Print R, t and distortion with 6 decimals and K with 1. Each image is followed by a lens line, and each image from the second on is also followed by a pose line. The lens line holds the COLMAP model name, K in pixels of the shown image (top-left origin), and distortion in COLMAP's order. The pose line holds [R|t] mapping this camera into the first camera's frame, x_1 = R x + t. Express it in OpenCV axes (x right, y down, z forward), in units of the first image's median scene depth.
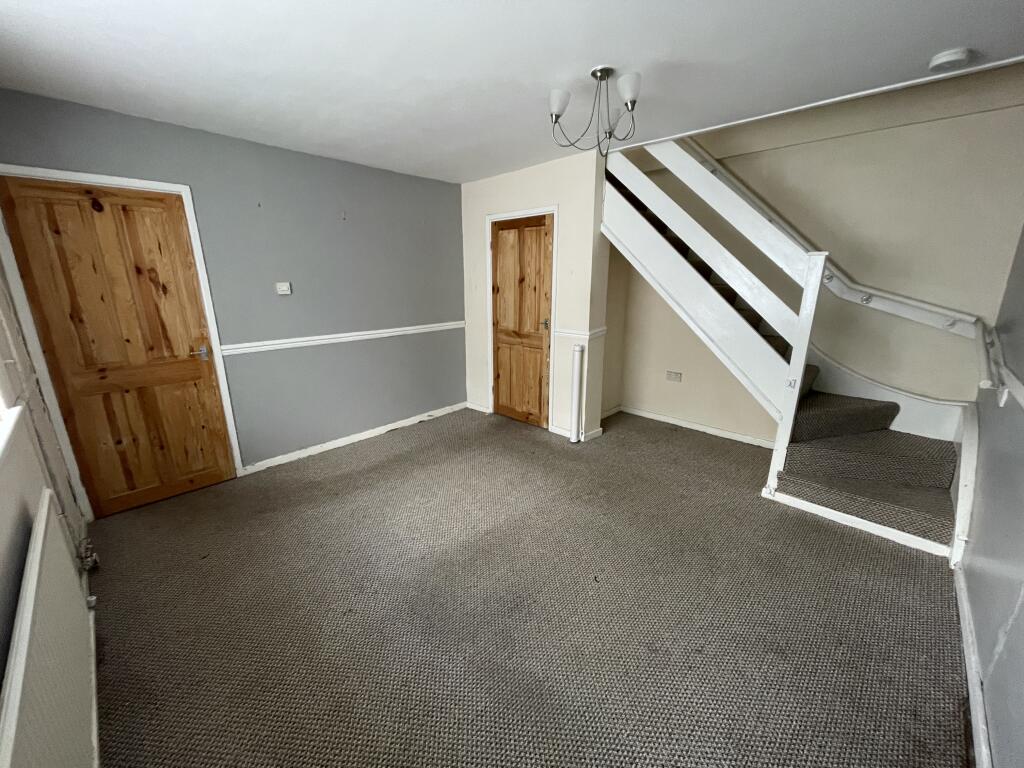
lens RADIAL K [[413.8, 0, 511.6], [0, 413.8, 388.2], [0, 0, 1]] dist [-0.001308, 0.000911]
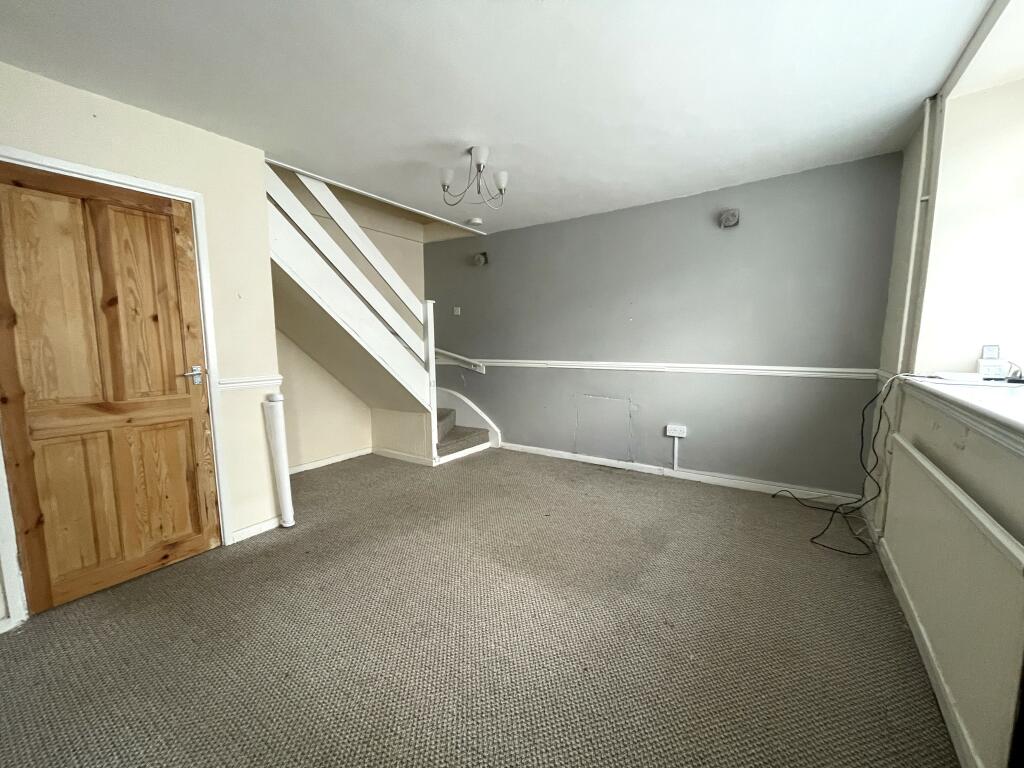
lens RADIAL K [[413.8, 0, 509.2], [0, 413.8, 385.6], [0, 0, 1]] dist [-0.001308, 0.000911]
pose [[-0.176719, -0.103207, 0.978835, -0.723626], [0.272515, 0.950479, 0.149417, -0.129474], [-0.945783, 0.293152, -0.139842, 0.795087]]
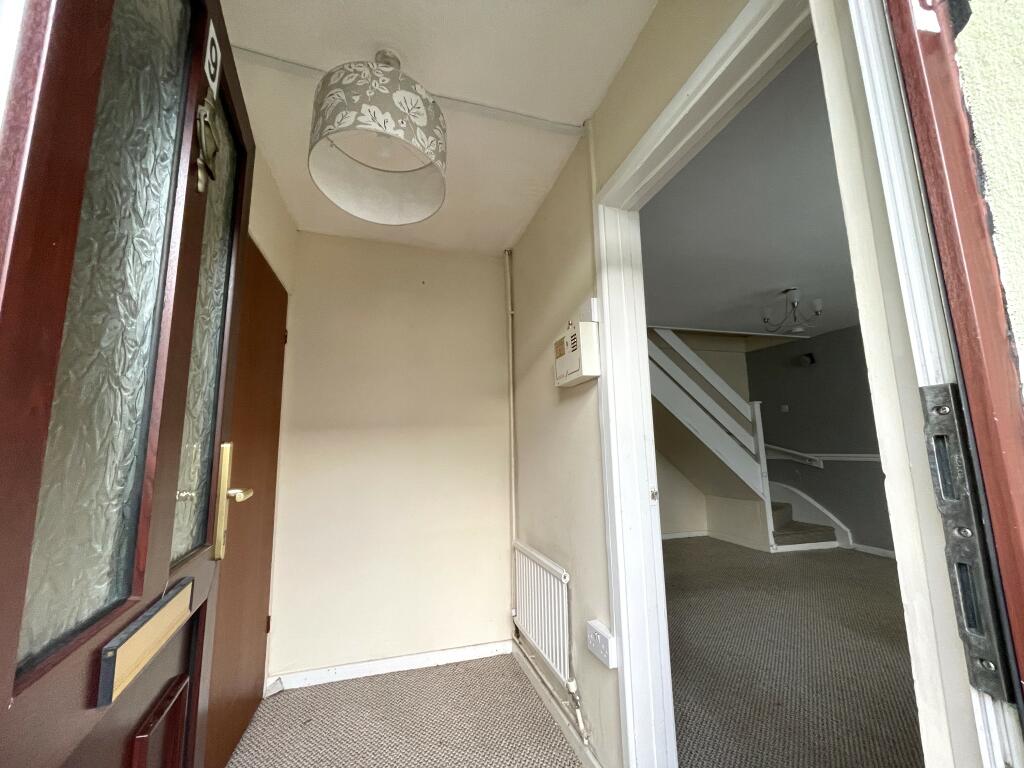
lens RADIAL K [[413.8, 0, 513.7], [0, 413.8, 386.6], [0, 0, 1]] dist [-0.001308, 0.000911]
pose [[0.506864, 0.114854, 0.854340, -1.129409], [0.250982, 0.928484, -0.273725, -0.116748], [-0.824680, 0.353165, 0.441789, 0.814372]]
